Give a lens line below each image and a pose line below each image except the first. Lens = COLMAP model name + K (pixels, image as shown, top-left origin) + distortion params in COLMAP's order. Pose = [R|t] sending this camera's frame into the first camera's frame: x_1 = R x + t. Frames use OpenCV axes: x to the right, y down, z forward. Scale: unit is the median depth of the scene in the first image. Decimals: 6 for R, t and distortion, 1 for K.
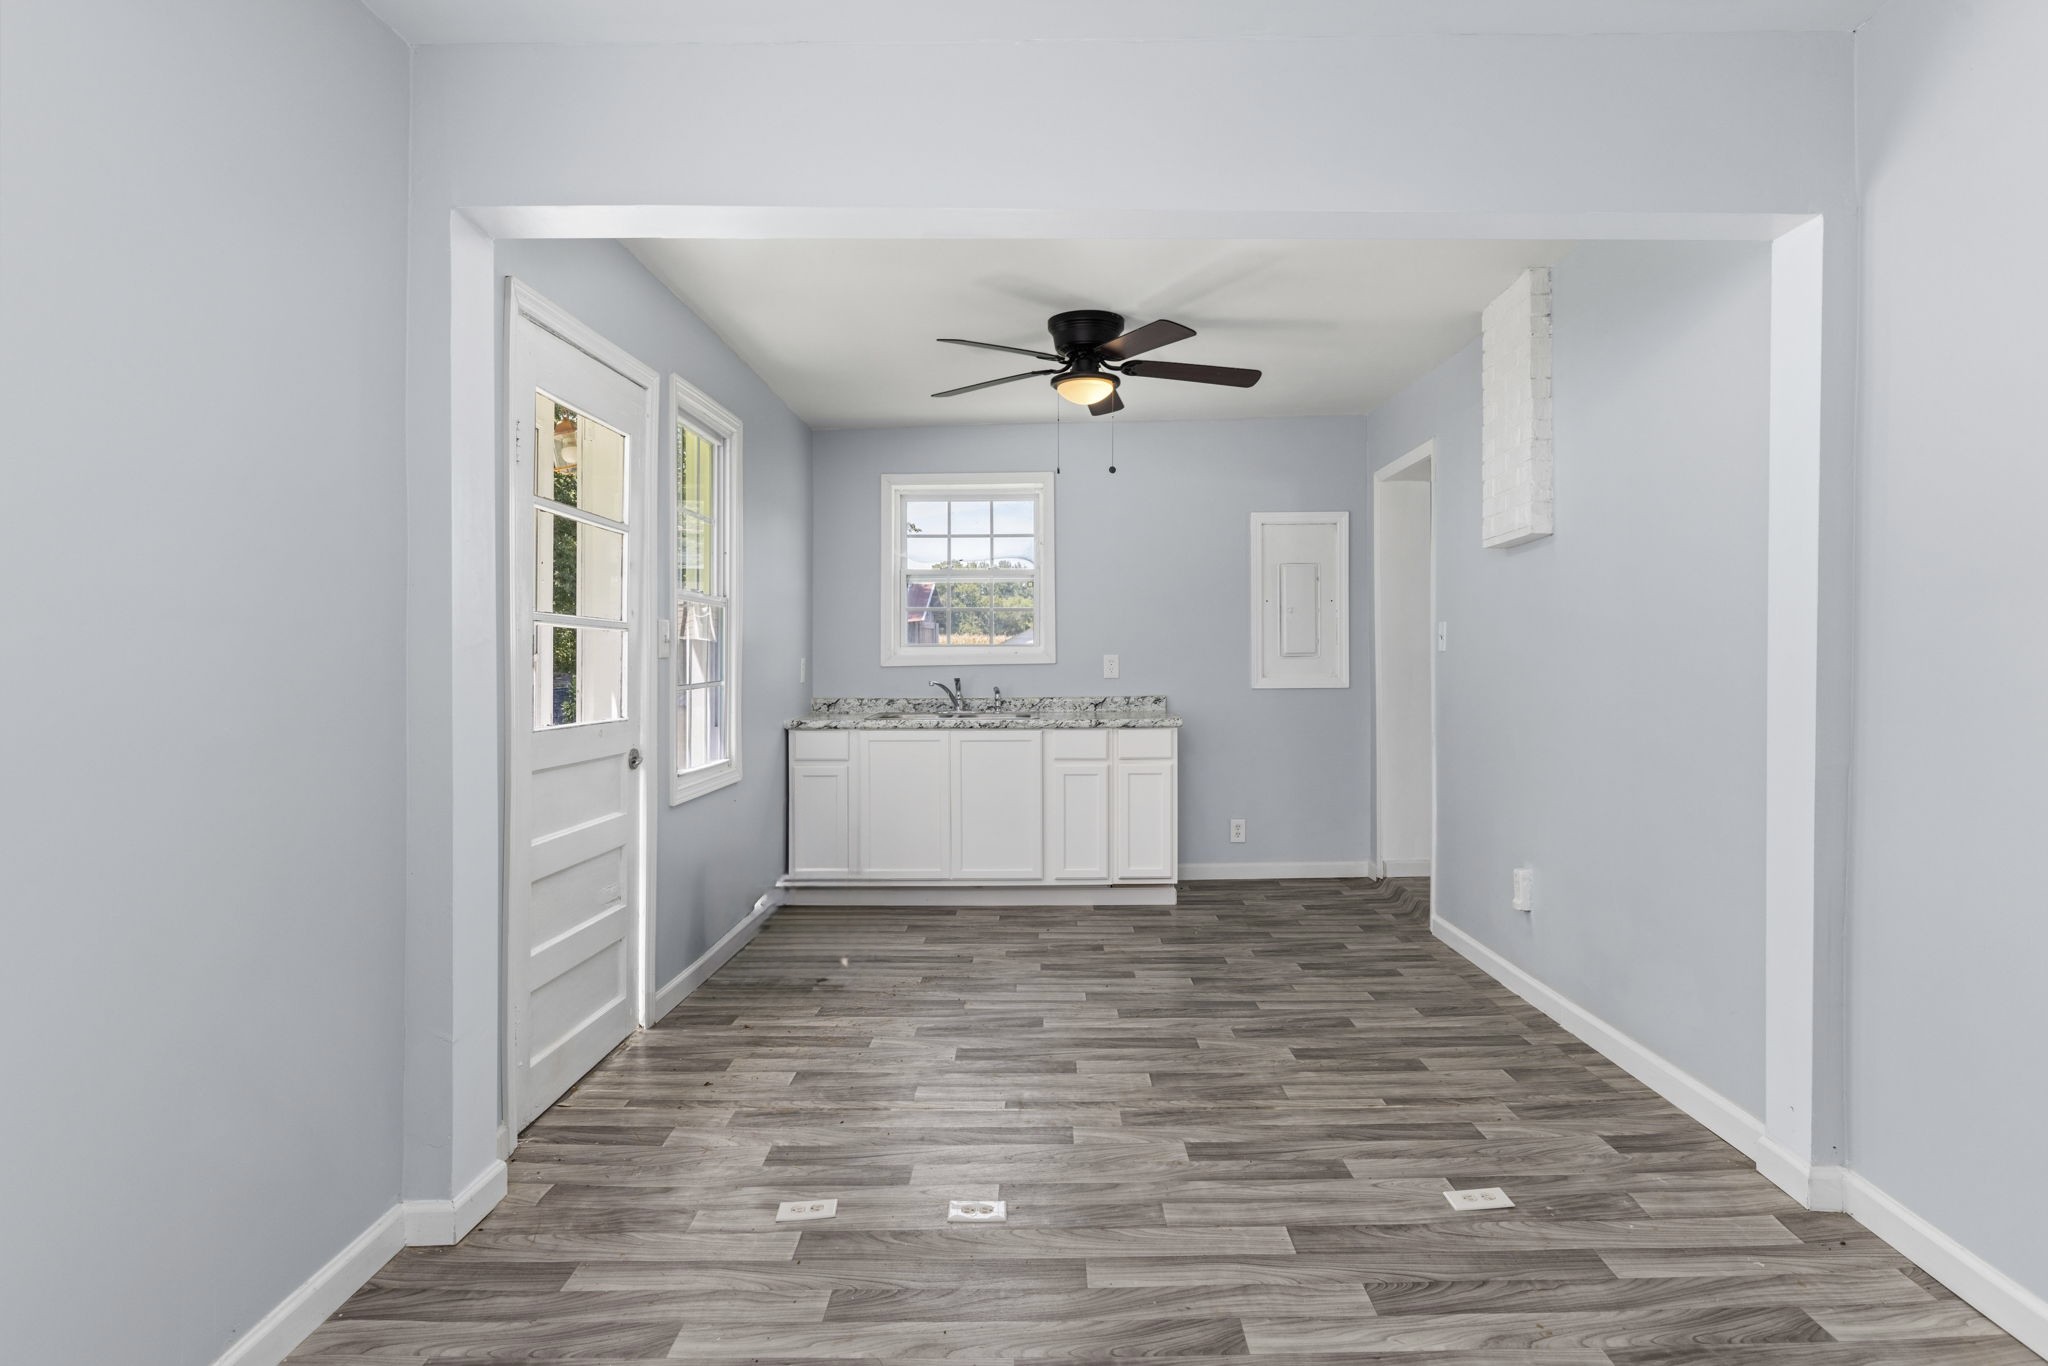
lens RADIAL K [[1138.5, 0, 1054.7], [0, 1138.5, 651.2], [0, 0, 1]] dist [0.014035, -0.004925]
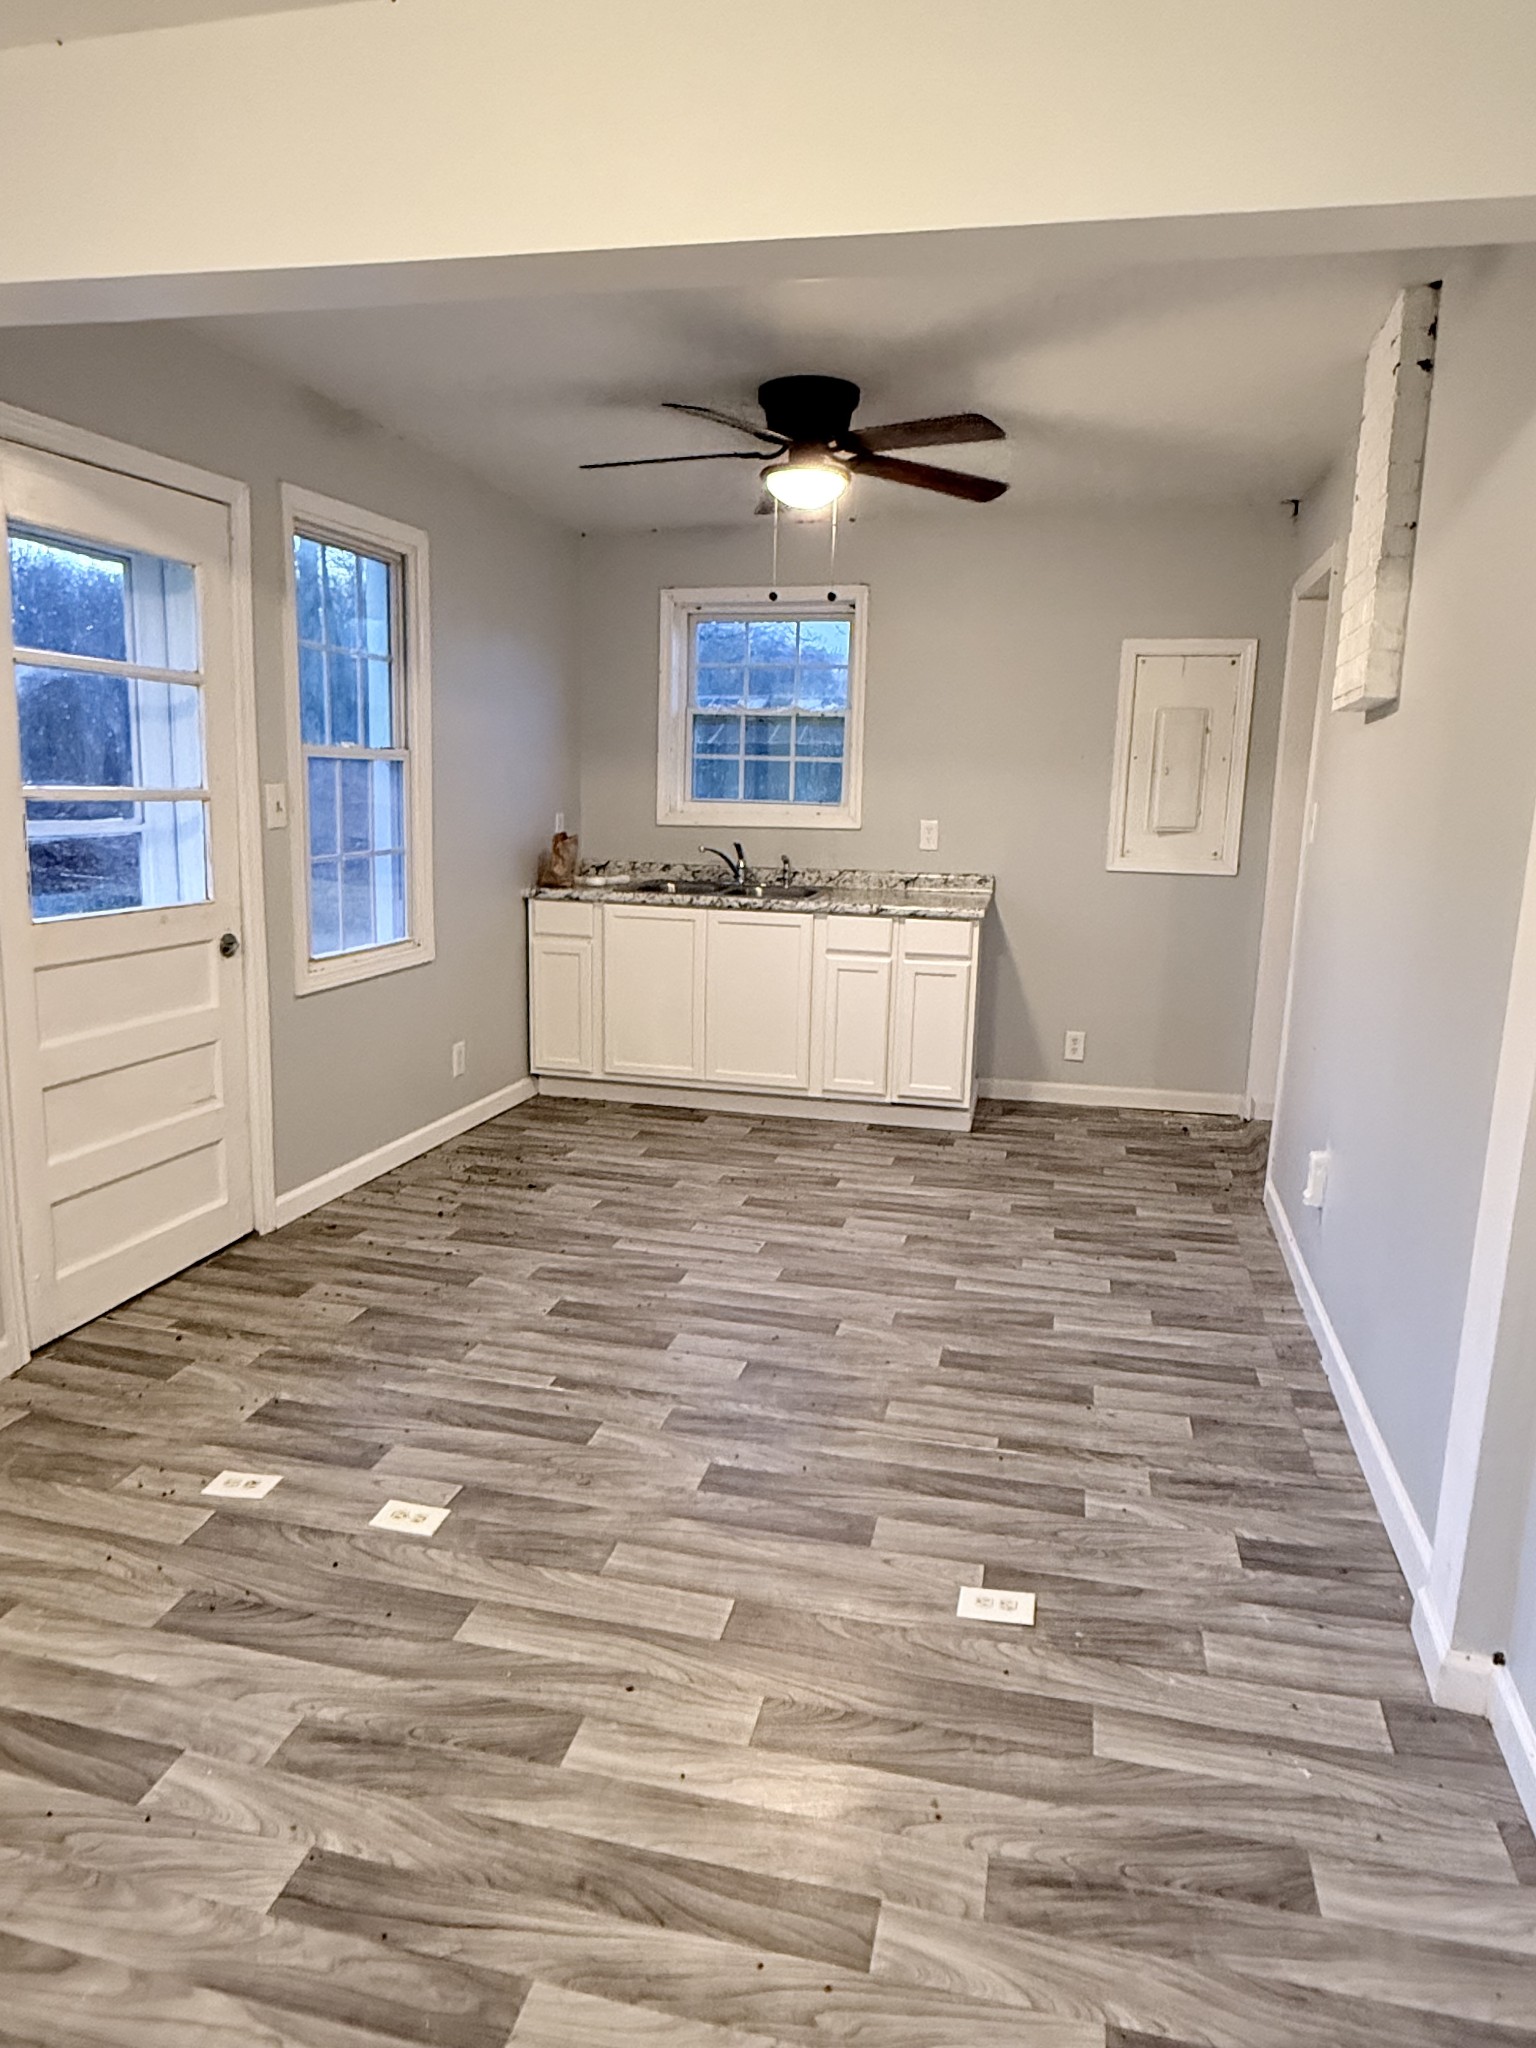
lens RADIAL K [[1290.0, 0, 775.5], [0, 1290.0, 1003.2], [0, 0, 1]] dist [0.008931, -0.006021]
pose [[0.971535, 0.069735, -0.226398, 0.348105], [-0.028594, 0.983224, 0.180148, -0.068406], [0.235162, -0.168546, 0.957231, 0.169500]]
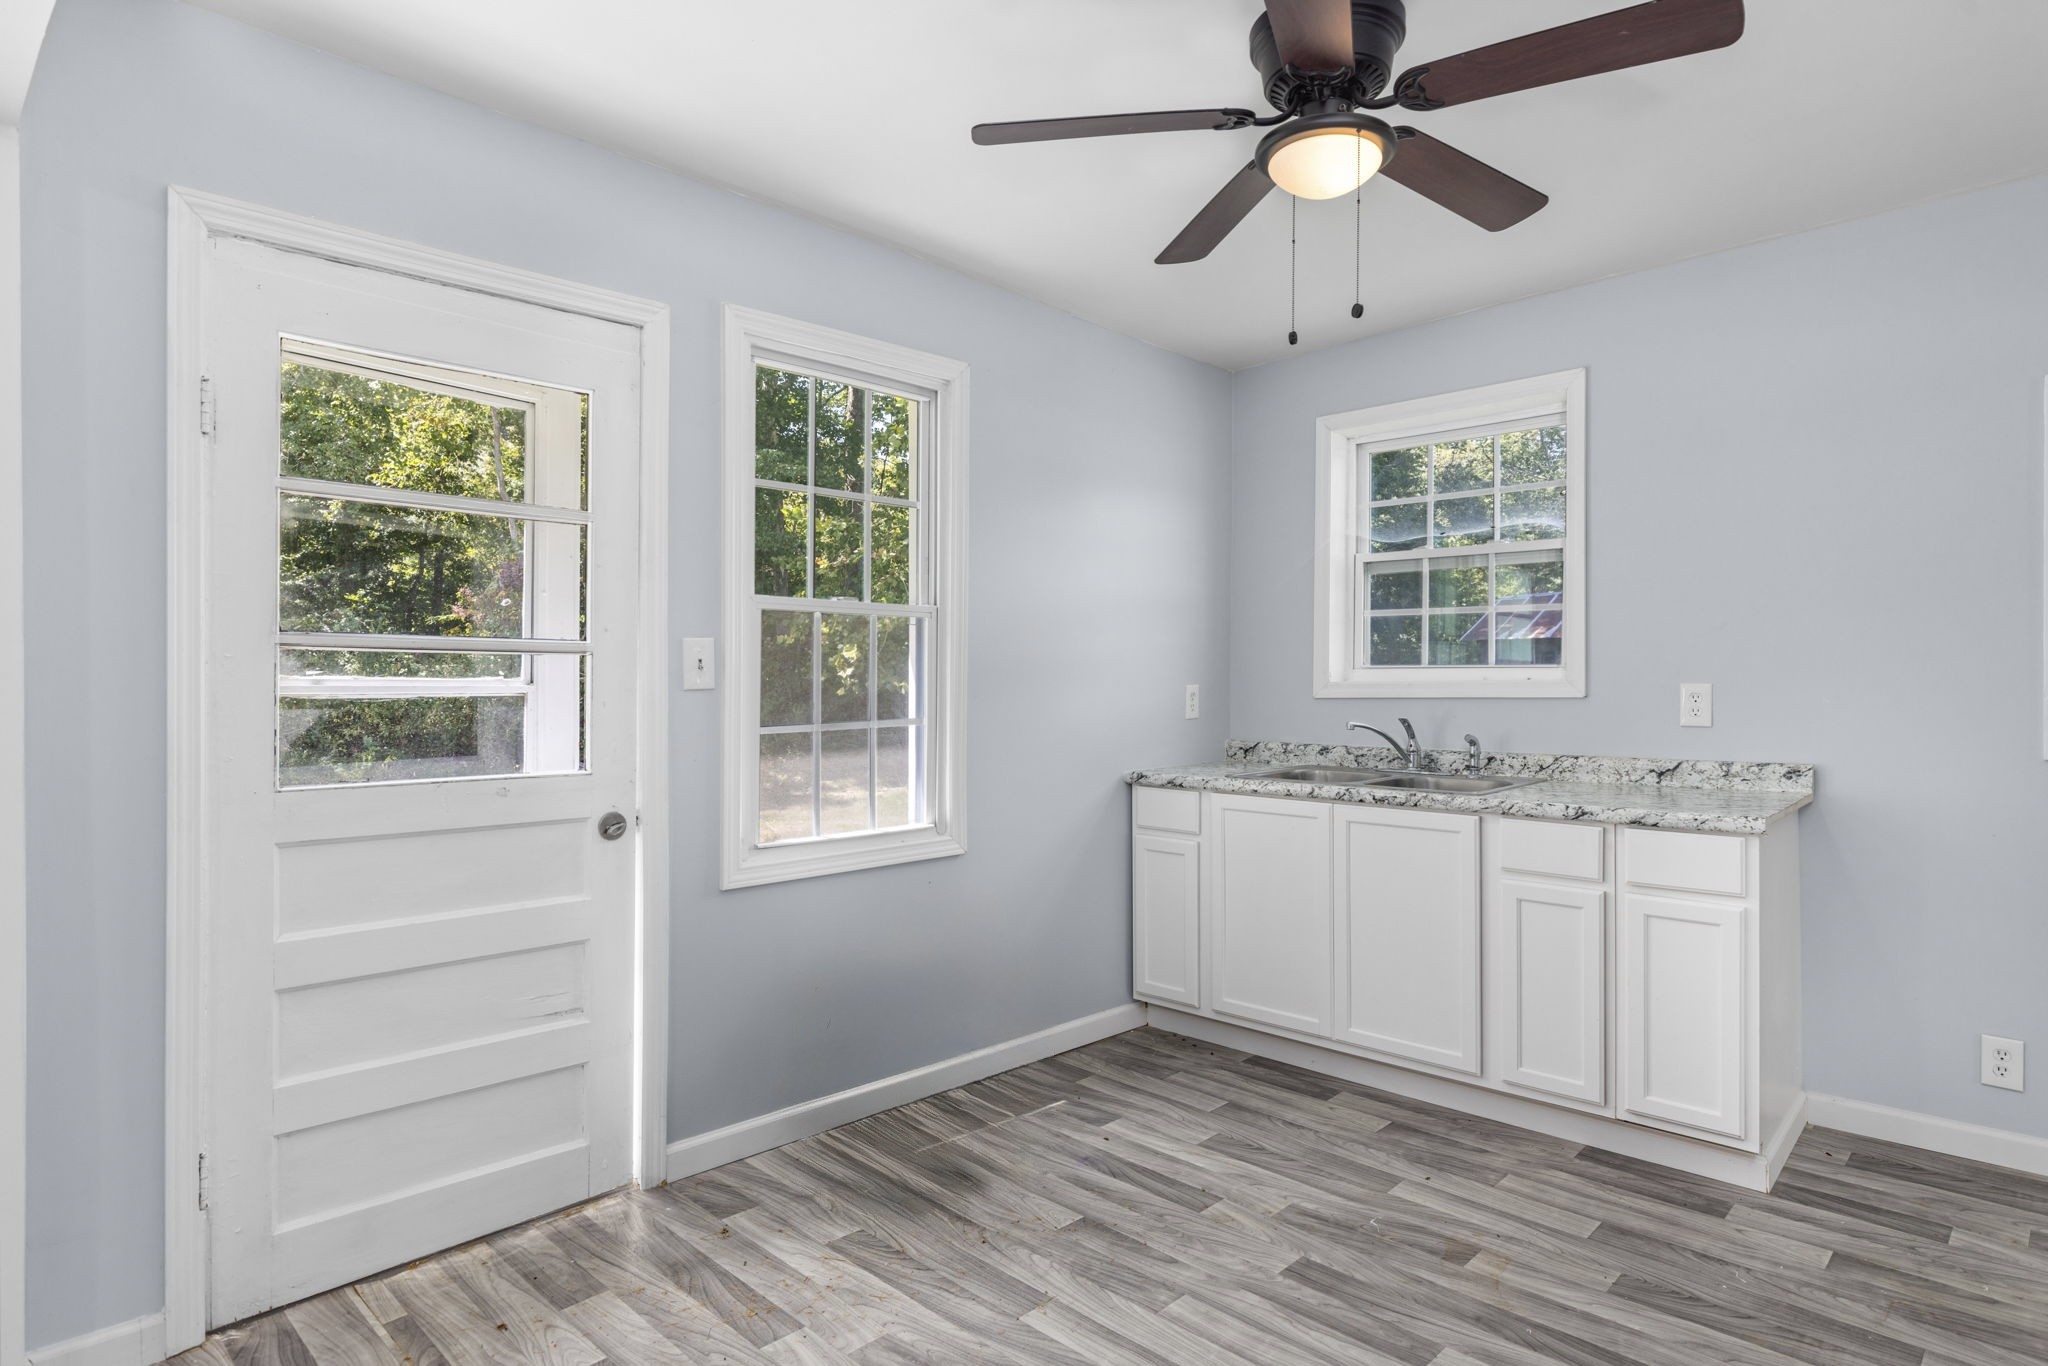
lens RADIAL K [[1138.5, 0, 1026.6], [0, 1138.5, 669.6], [0, 0, 1]] dist [0.014035, -0.004925]
pose [[0.716219, -0.000486, -0.697876, 0.441683], [0.001023, 0.999999, 0.000354, -0.008939], [0.697875, -0.000968, 0.716219, 0.837599]]
